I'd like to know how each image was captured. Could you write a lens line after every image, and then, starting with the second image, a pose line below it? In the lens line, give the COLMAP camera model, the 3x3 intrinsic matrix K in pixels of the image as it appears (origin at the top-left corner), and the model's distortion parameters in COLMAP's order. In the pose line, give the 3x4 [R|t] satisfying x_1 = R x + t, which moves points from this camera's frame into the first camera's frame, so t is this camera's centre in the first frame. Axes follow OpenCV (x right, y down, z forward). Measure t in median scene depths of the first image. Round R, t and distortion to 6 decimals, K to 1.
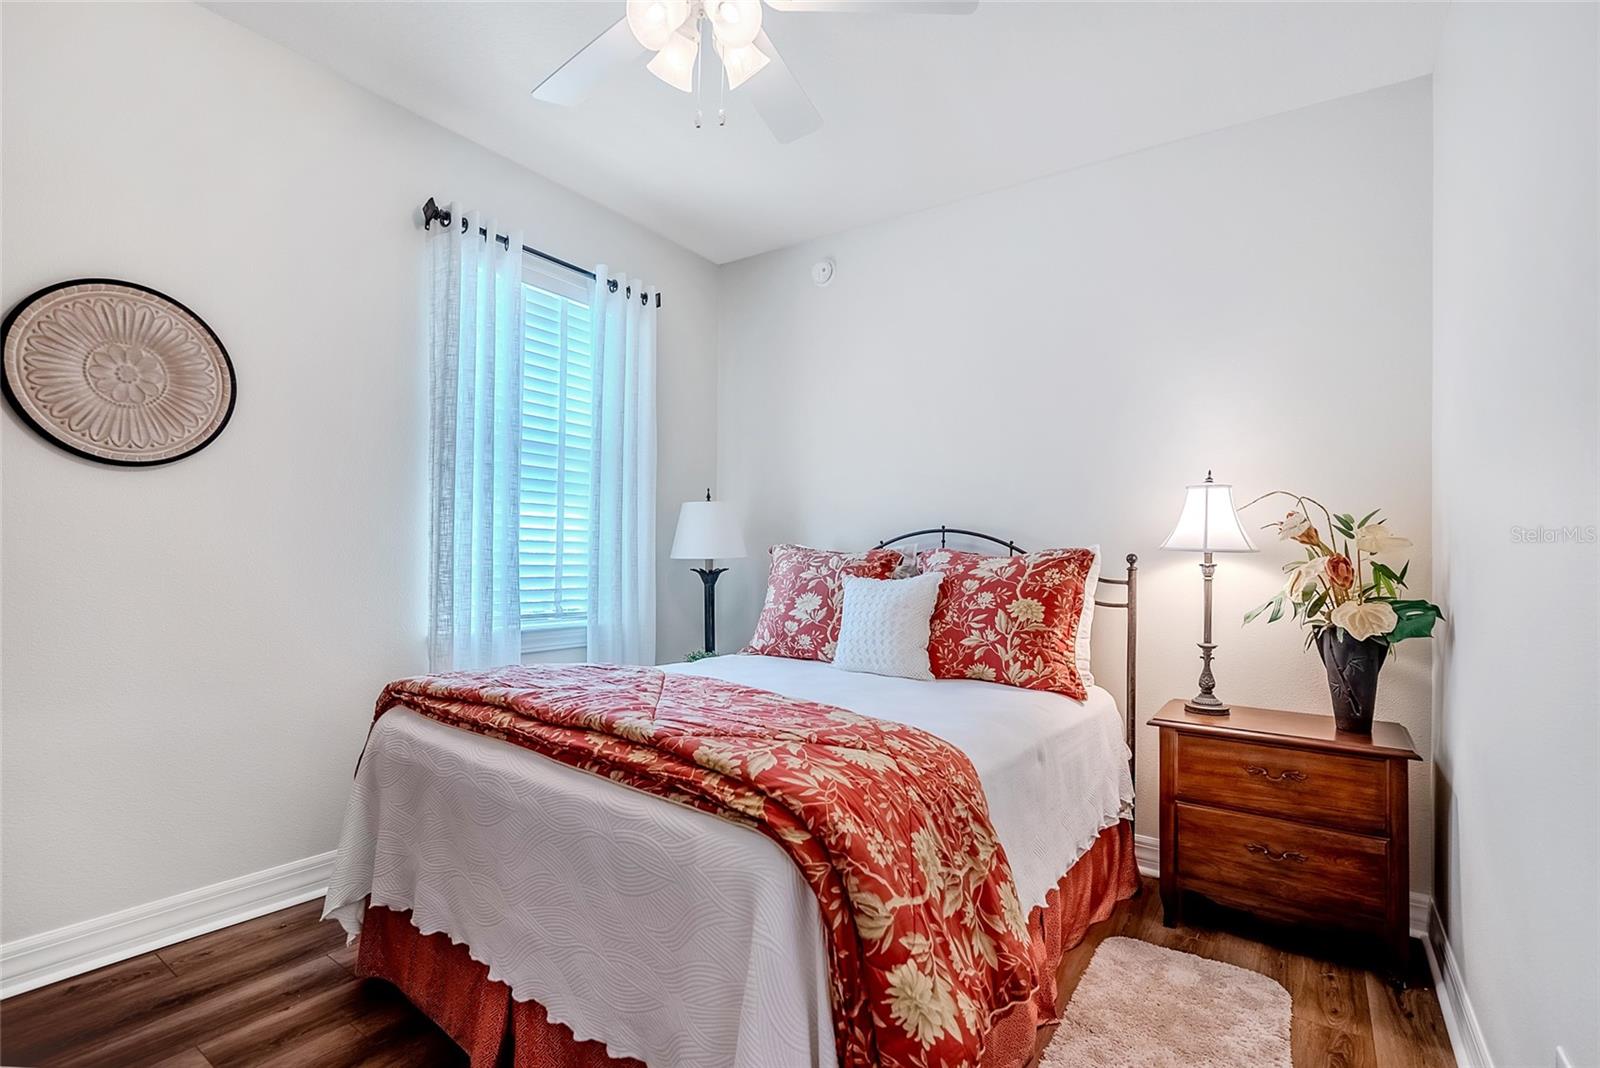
lens RADIAL K [[725.6, 0, 800.7], [0, 725.6, 560.3], [0, 0, 1]] dist [-0.019700, -0.000115]
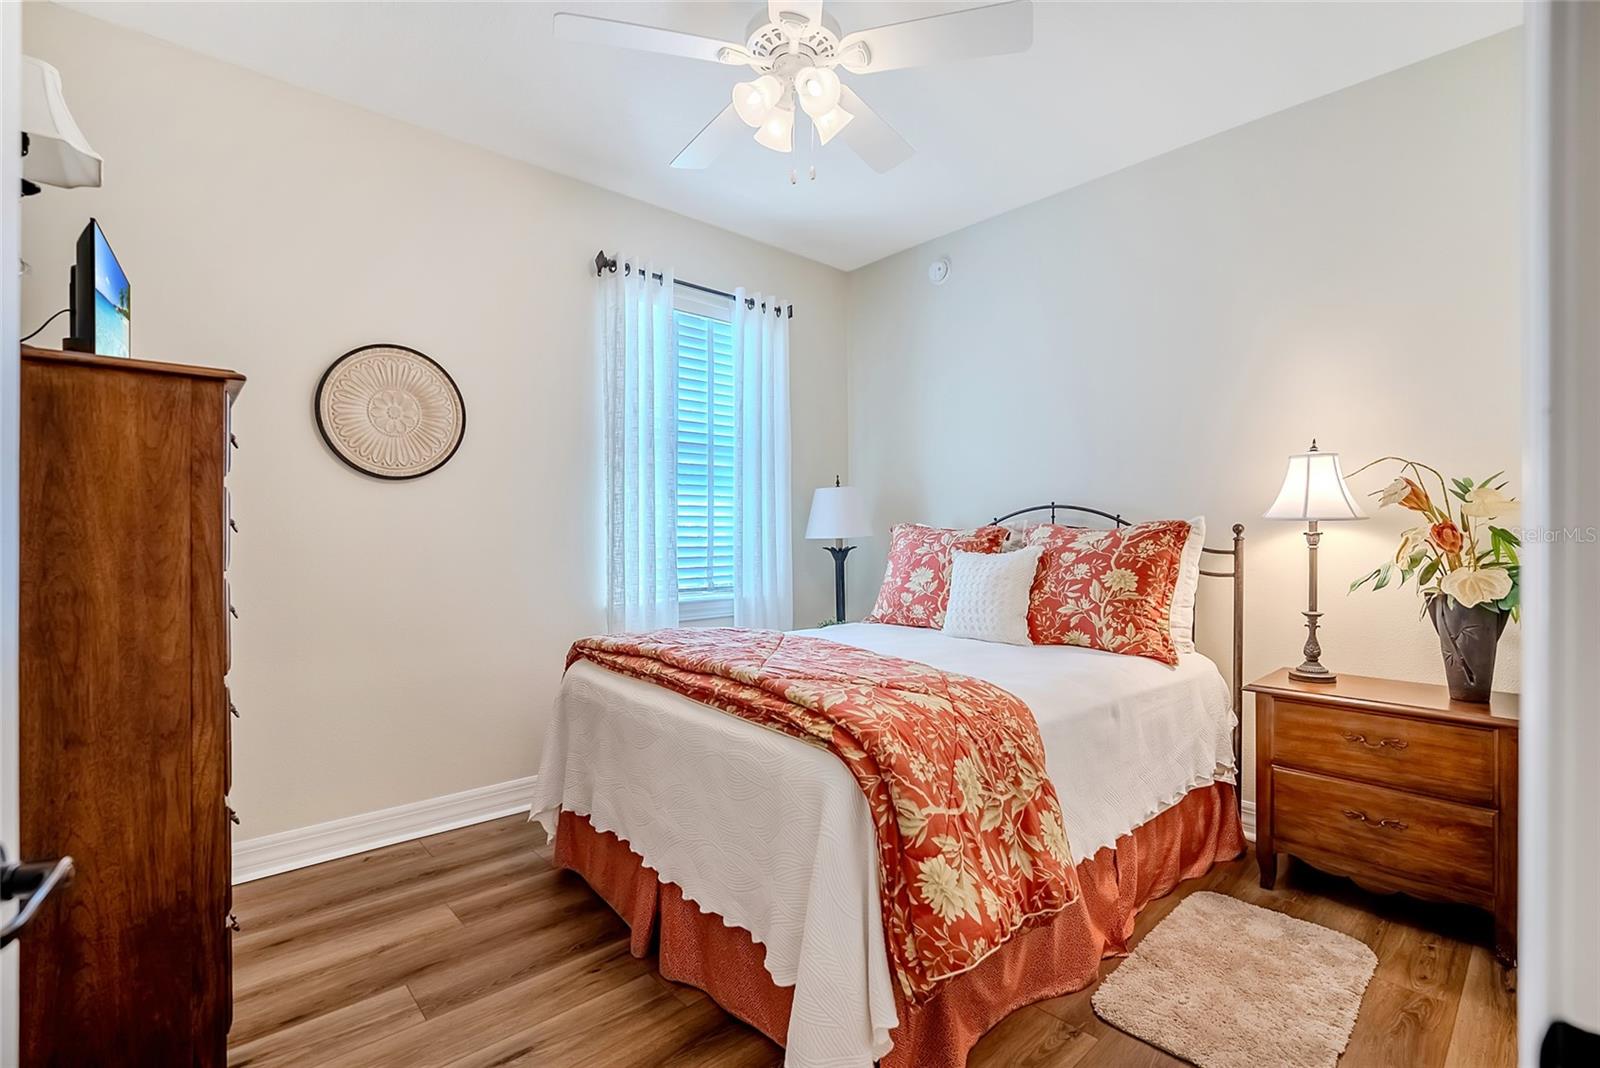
lens RADIAL K [[713.8, 0, 800.0], [0, 713.8, 534.0], [0, 0, 1]] dist [-0.000515, 0.000665]
pose [[0.972400, -0.023990, -0.232084, 0.122782], [0.022194, 0.999700, -0.010348, 0.002466], [0.232263, 0.004912, 0.972641, -0.150626]]
